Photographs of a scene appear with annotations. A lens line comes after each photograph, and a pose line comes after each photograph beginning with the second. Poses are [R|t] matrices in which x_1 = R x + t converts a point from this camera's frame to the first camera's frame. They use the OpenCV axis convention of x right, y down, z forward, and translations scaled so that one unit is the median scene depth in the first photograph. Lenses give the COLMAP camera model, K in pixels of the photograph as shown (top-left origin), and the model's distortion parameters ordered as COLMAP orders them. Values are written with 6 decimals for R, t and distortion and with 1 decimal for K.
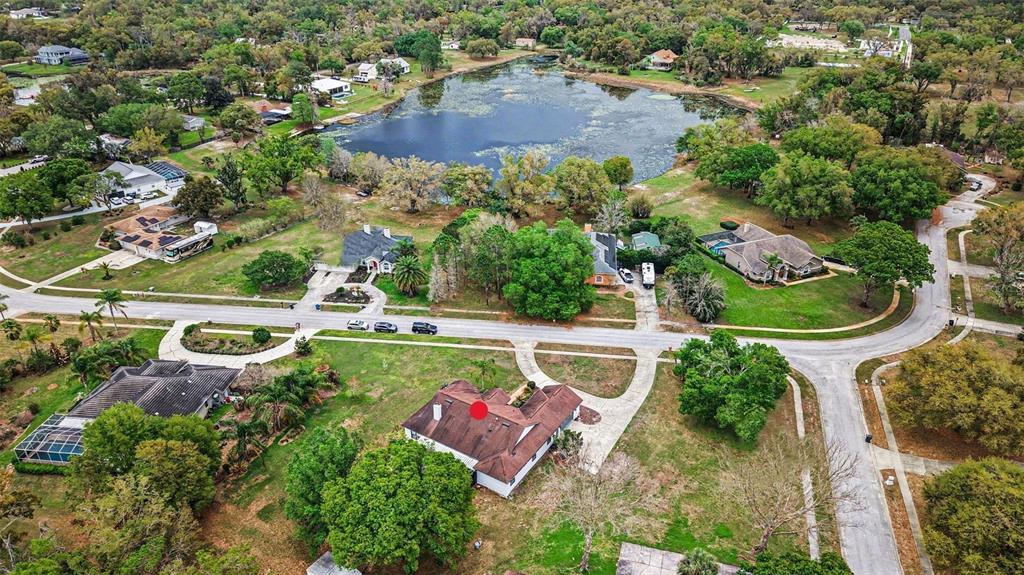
lens RADIAL K [[683.4, 0, 512.0], [0, 683.4, 287.5], [0, 0, 1]] dist [0.005601, -0.000112]
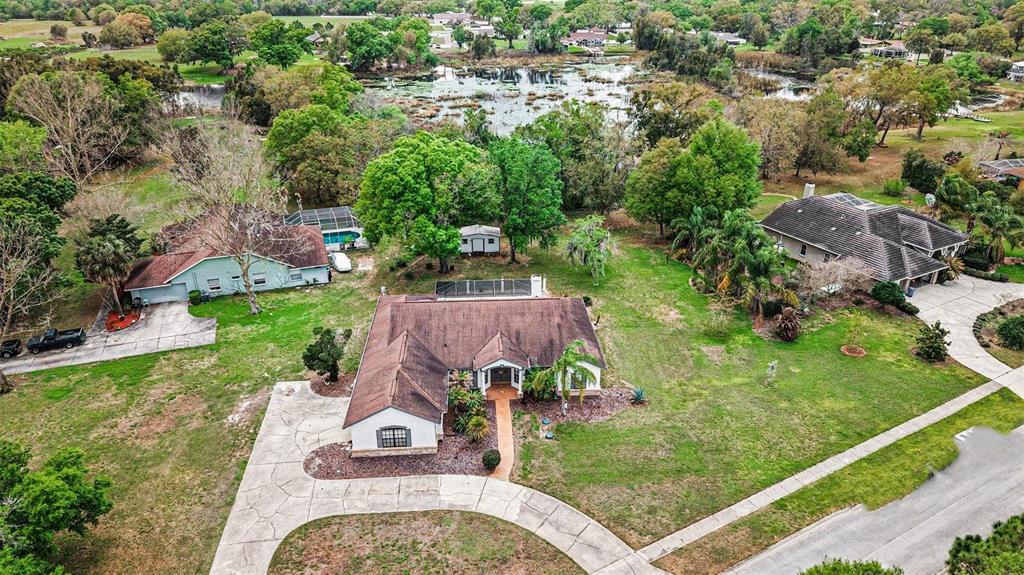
lens RADIAL K [[683.4, 0, 512.0], [0, 683.4, 287.5], [0, 0, 1]] dist [0.005601, -0.000112]
pose [[-0.807368, 0.255947, -0.531646, 0.208730], [-0.270937, 0.639607, 0.719372, -0.224973], [0.524165, 0.724841, -0.447053, 1.080170]]
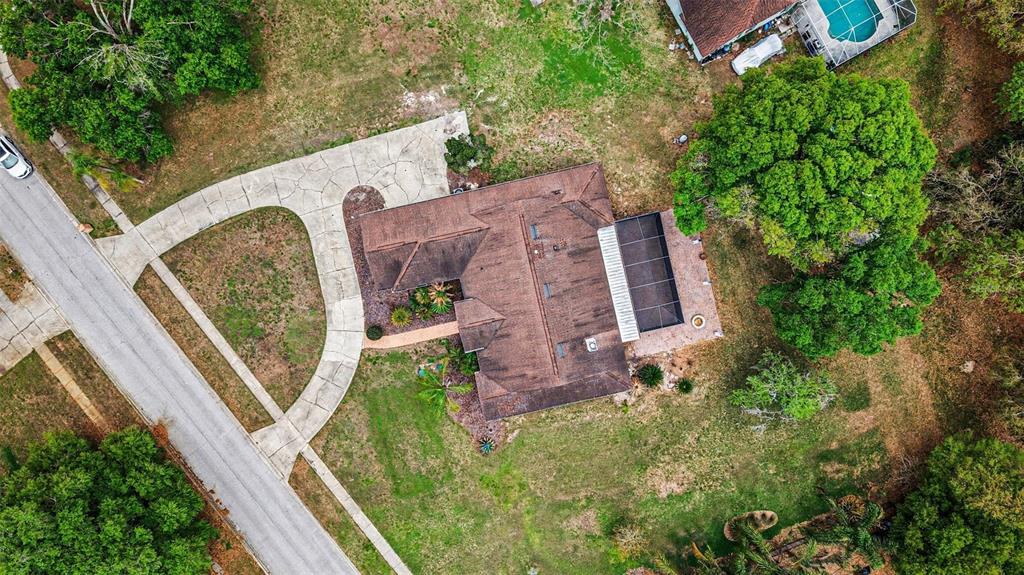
lens RADIAL K [[683.4, 0, 512.0], [0, 683.4, 287.5], [0, 0, 1]] dist [0.005601, -0.000112]
pose [[-0.713389, -0.700758, 0.003855, -0.025411], [0.329368, -0.330439, 0.884492, -0.278551], [-0.618541, 0.632256, 0.466539, 0.633434]]
